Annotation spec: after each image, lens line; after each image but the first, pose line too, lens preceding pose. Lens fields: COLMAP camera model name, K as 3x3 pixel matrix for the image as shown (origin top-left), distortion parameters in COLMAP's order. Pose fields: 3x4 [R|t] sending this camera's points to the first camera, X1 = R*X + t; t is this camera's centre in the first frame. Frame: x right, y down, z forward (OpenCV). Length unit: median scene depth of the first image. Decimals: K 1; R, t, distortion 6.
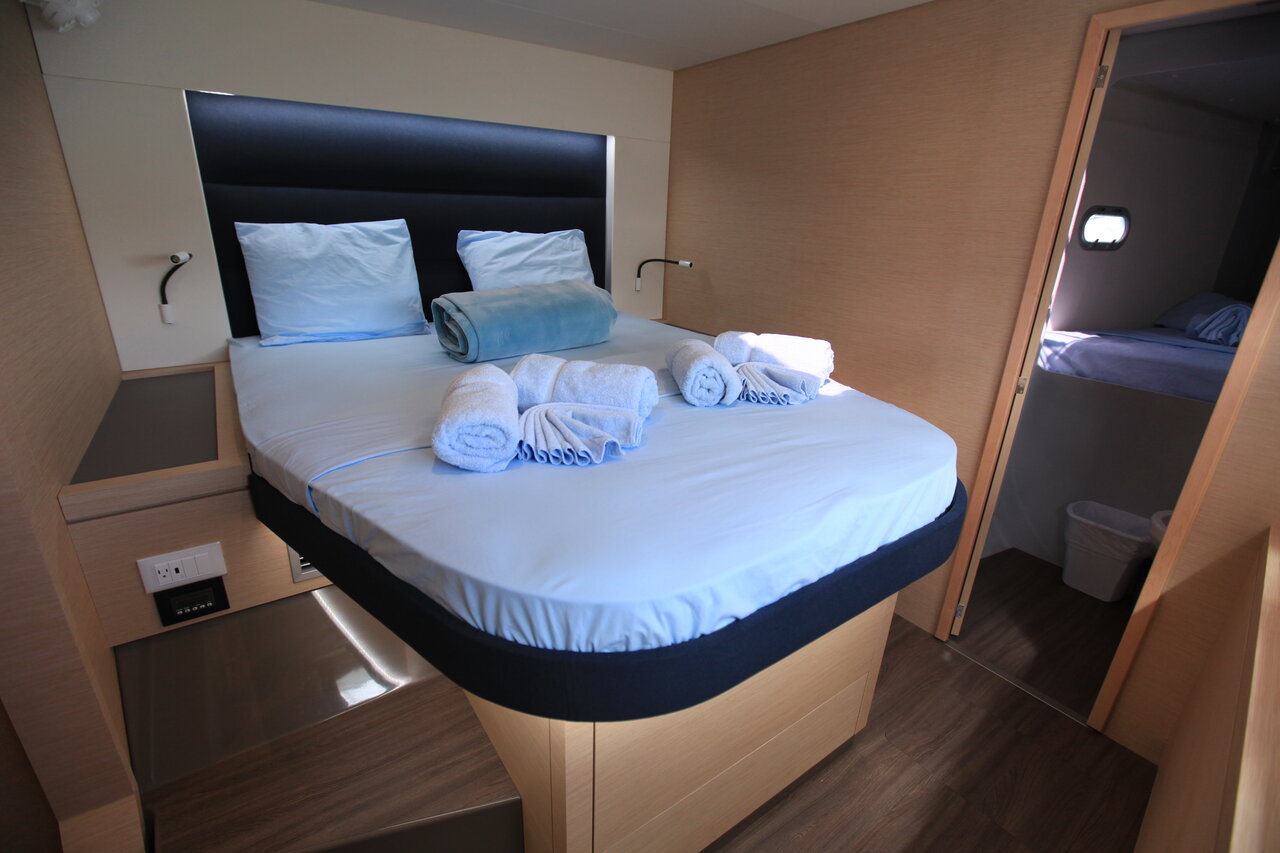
lens RADIAL K [[576.2, 0, 631.3], [0, 576.2, 421.2], [0, 0, 1]] dist [-0.057904, 0.021901]
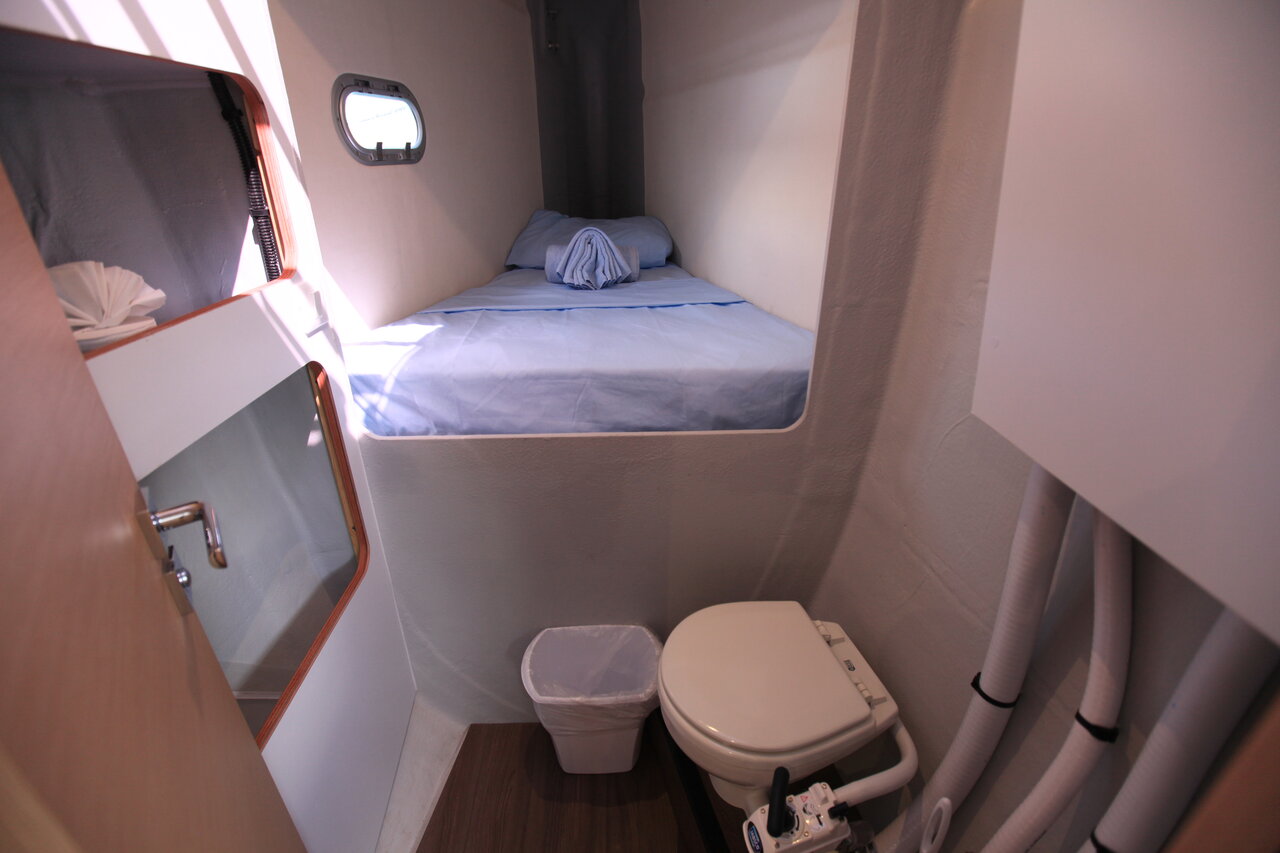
lens RADIAL K [[576.2, 0, 631.3], [0, 576.2, 421.2], [0, 0, 1]] dist [-0.057904, 0.021901]
pose [[0.546400, -0.384123, 0.744242, 0.474090], [0.307168, 0.918610, 0.248605, -0.143810], [-0.779163, 0.092769, 0.619919, 0.511682]]
